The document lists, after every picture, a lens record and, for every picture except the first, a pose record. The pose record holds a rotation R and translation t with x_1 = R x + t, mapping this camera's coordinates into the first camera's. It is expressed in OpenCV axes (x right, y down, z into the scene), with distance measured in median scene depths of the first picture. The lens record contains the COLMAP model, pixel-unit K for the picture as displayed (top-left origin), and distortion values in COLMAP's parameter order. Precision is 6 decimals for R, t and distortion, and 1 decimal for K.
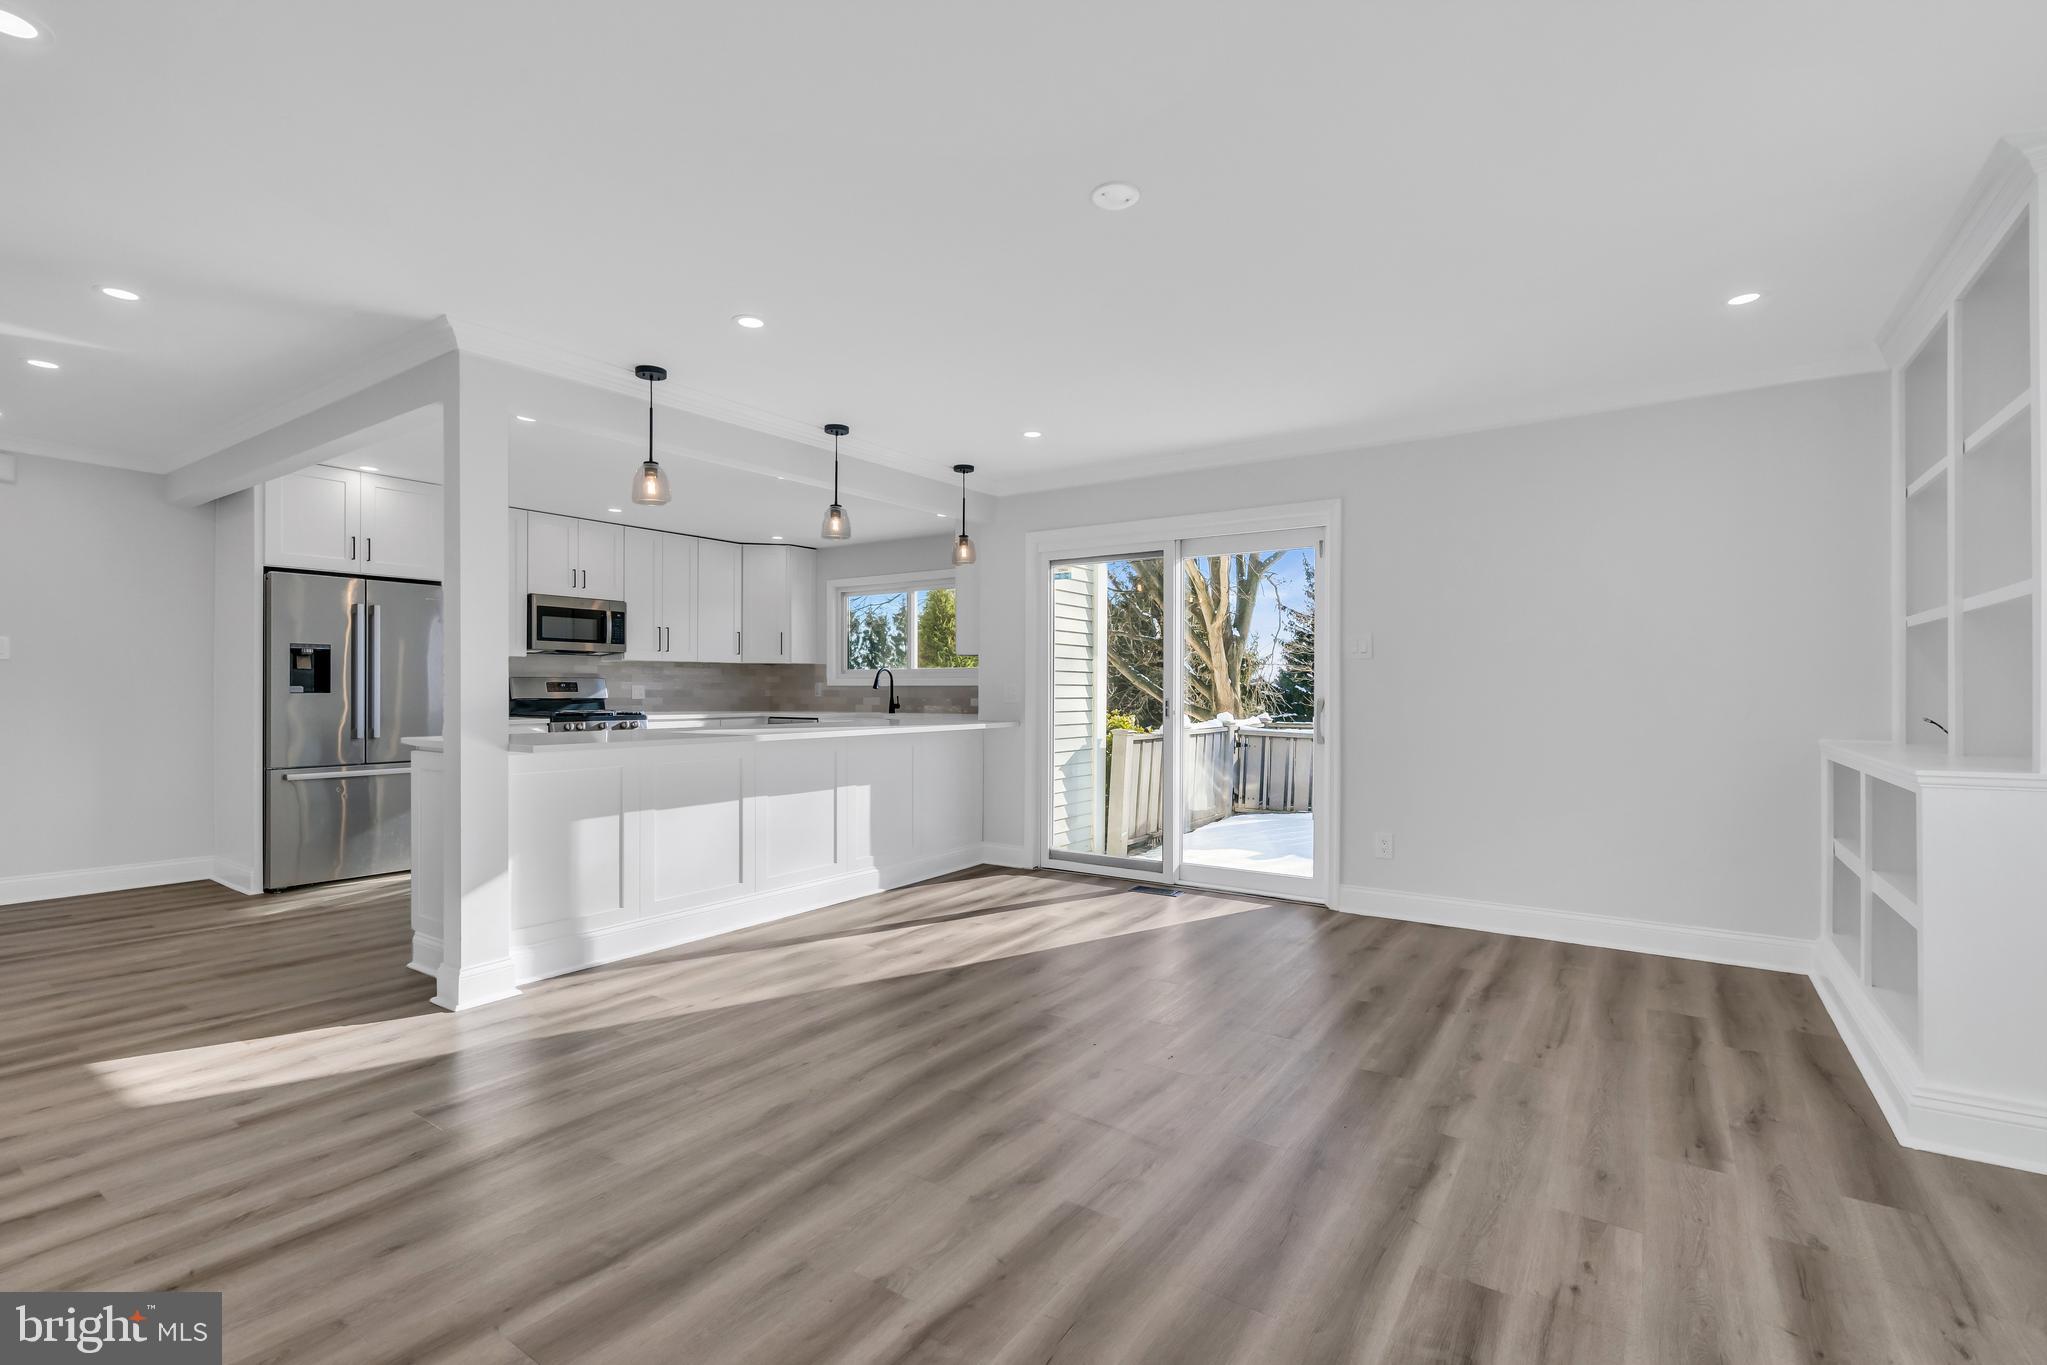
lens RADIAL K [[923.3, 0, 1018.8], [0, 923.3, 686.0], [0, 0, 1]] dist [-0.001943, 0.000281]
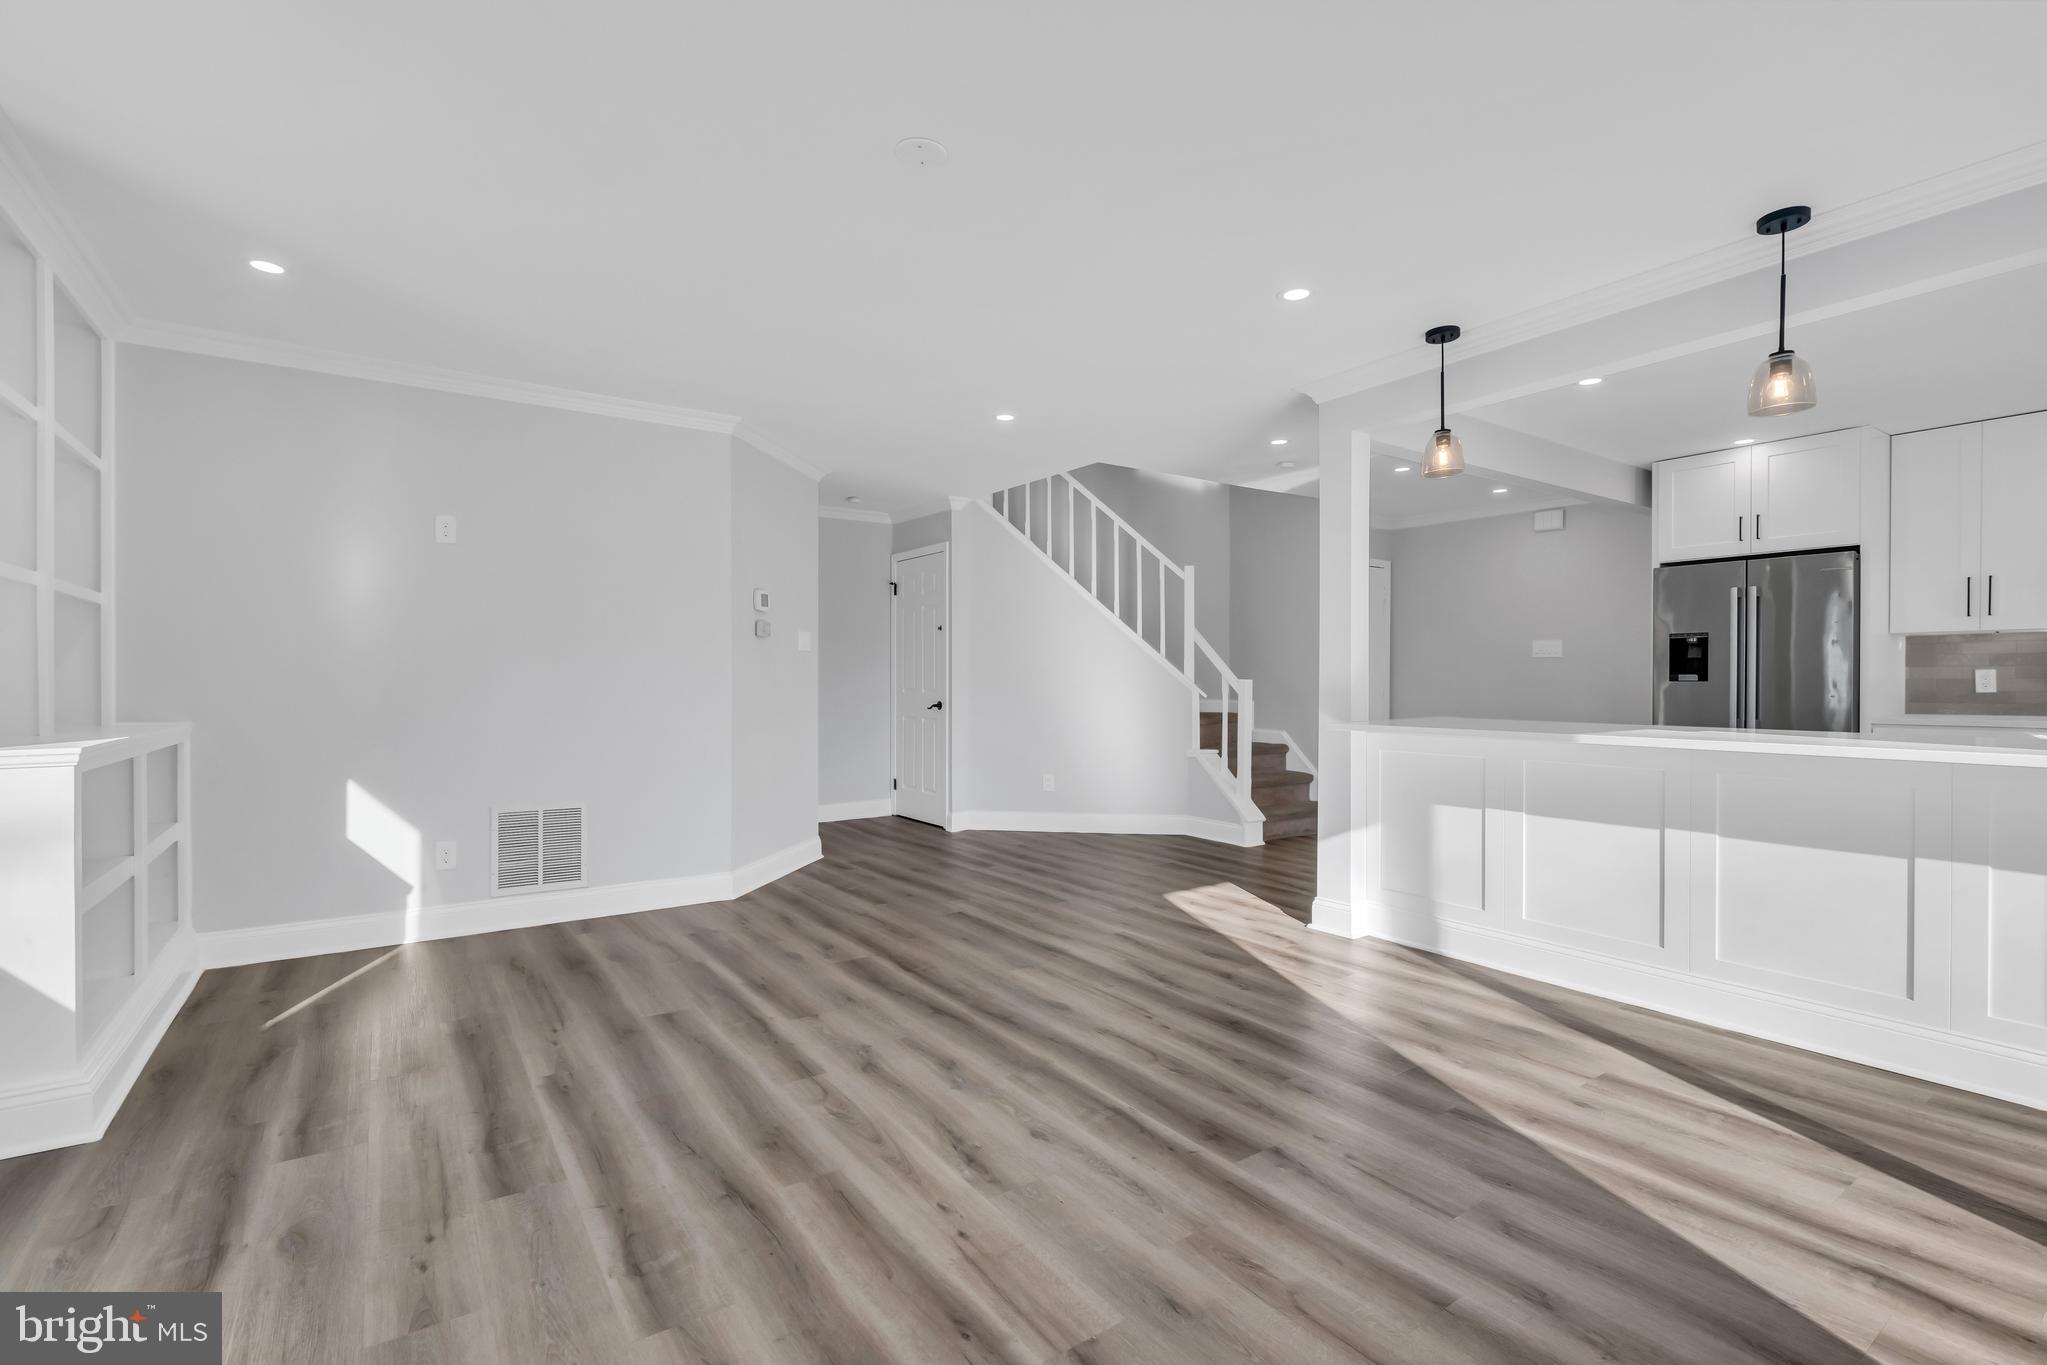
lens RADIAL K [[923.3, 0, 1018.8], [0, 923.3, 686.0], [0, 0, 1]] dist [-0.001943, 0.000281]
pose [[-0.354898, 0.001582, -0.934904, 0.348784], [0.001729, 0.999998, 0.001036, 0.007855], [0.934903, -0.001248, -0.354900, 0.518561]]
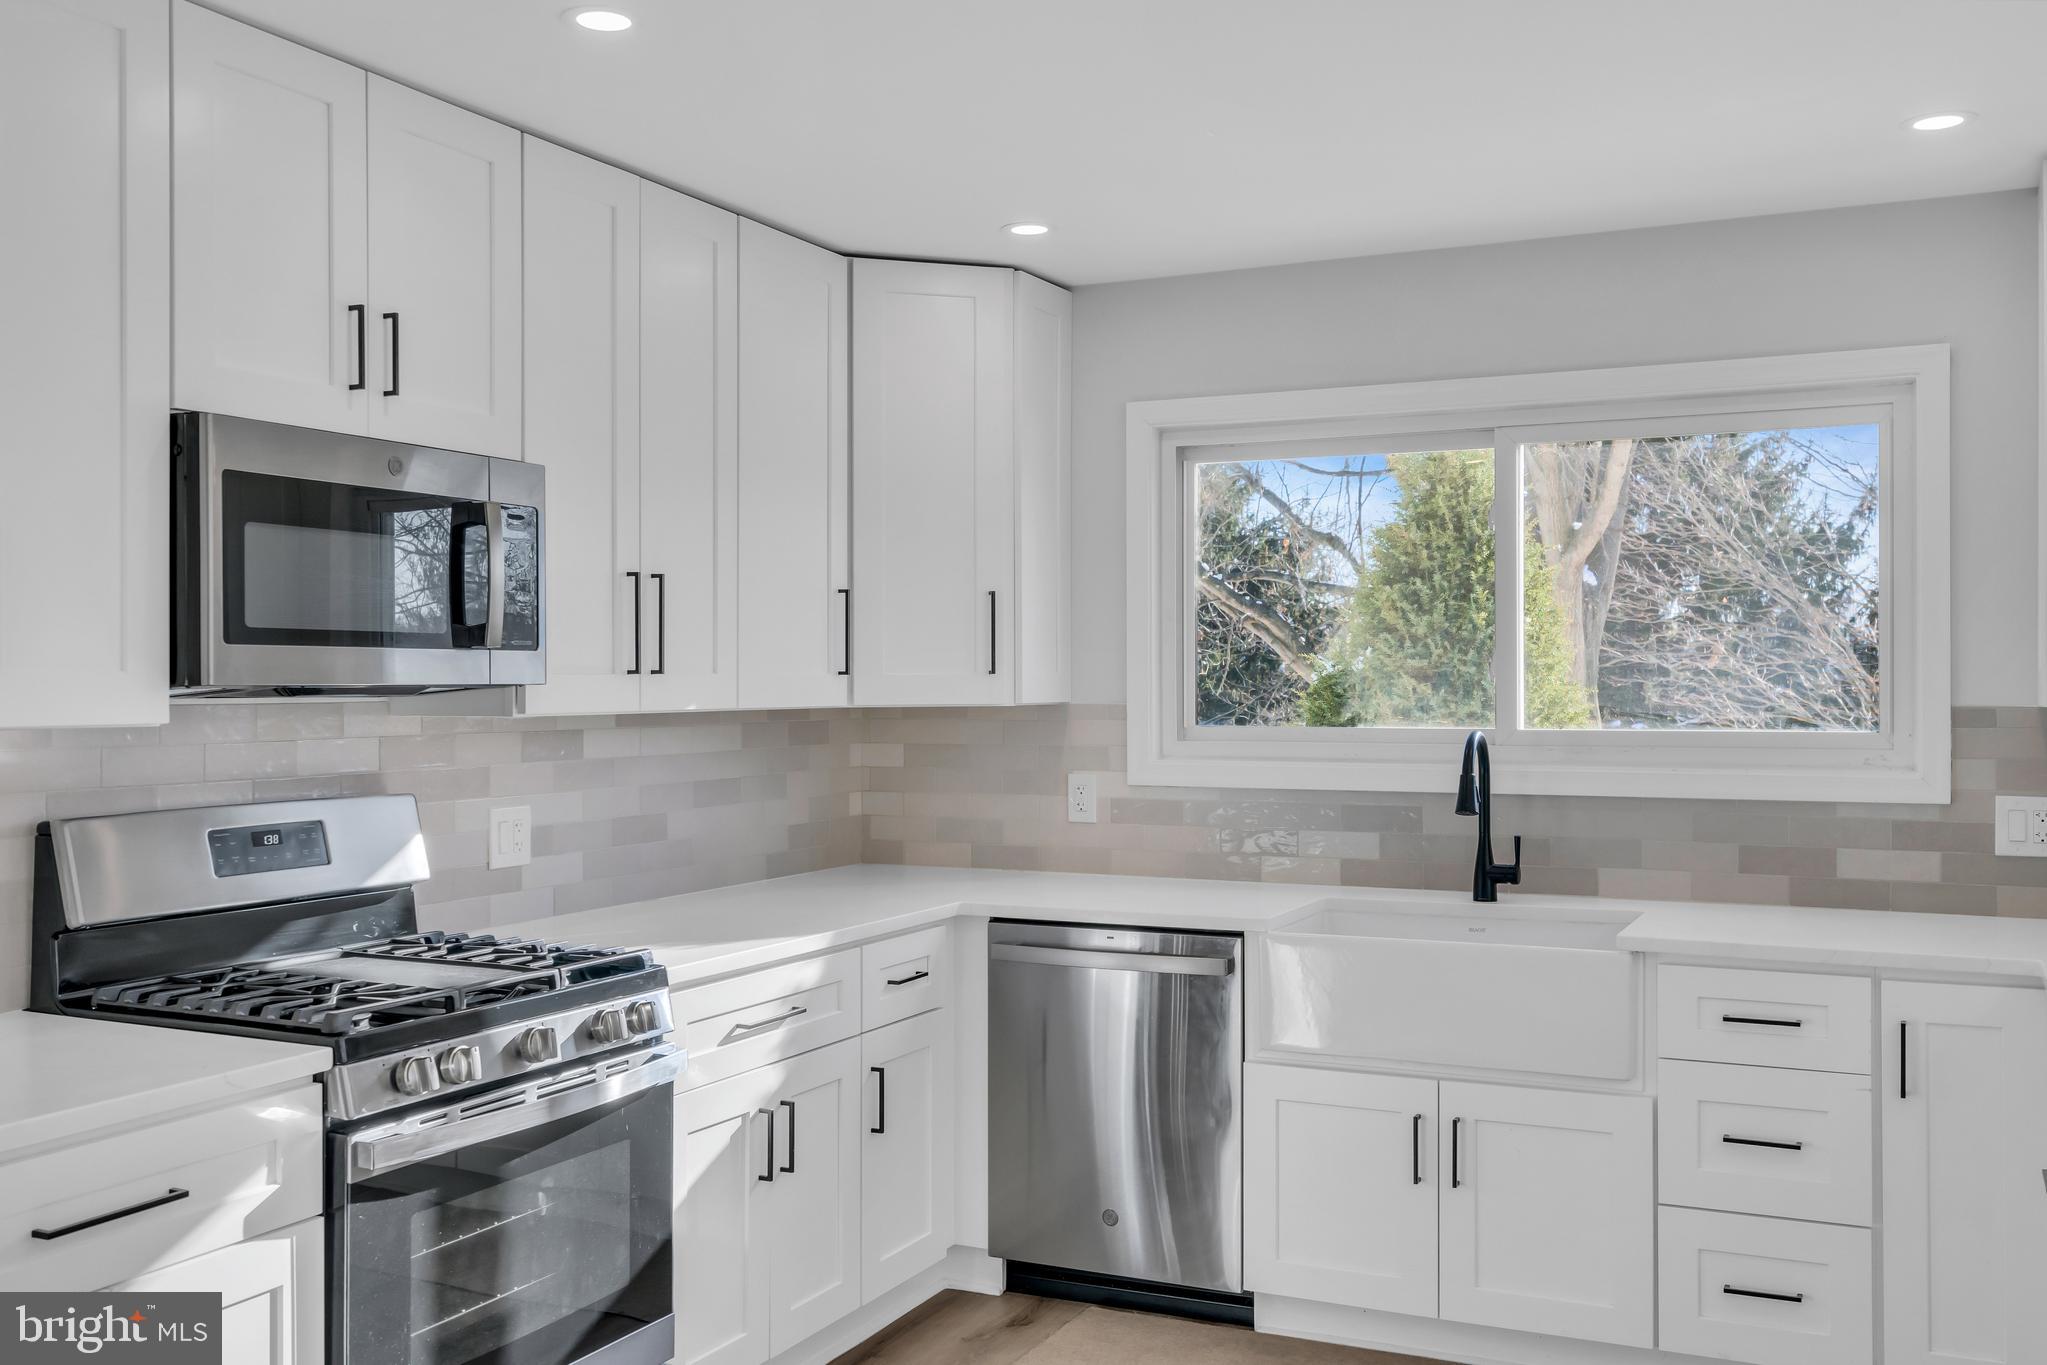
lens RADIAL K [[1895.7, 0, 1023.5], [0, 1895.7, 682.5], [0, 0, 1]] dist [0.007988, -0.001797]
pose [[0.988225, -0.003729, 0.152963, -0.413424], [0.002931, 0.999981, 0.005444, -0.042931], [-0.152981, -0.004931, 0.988217, 0.565213]]
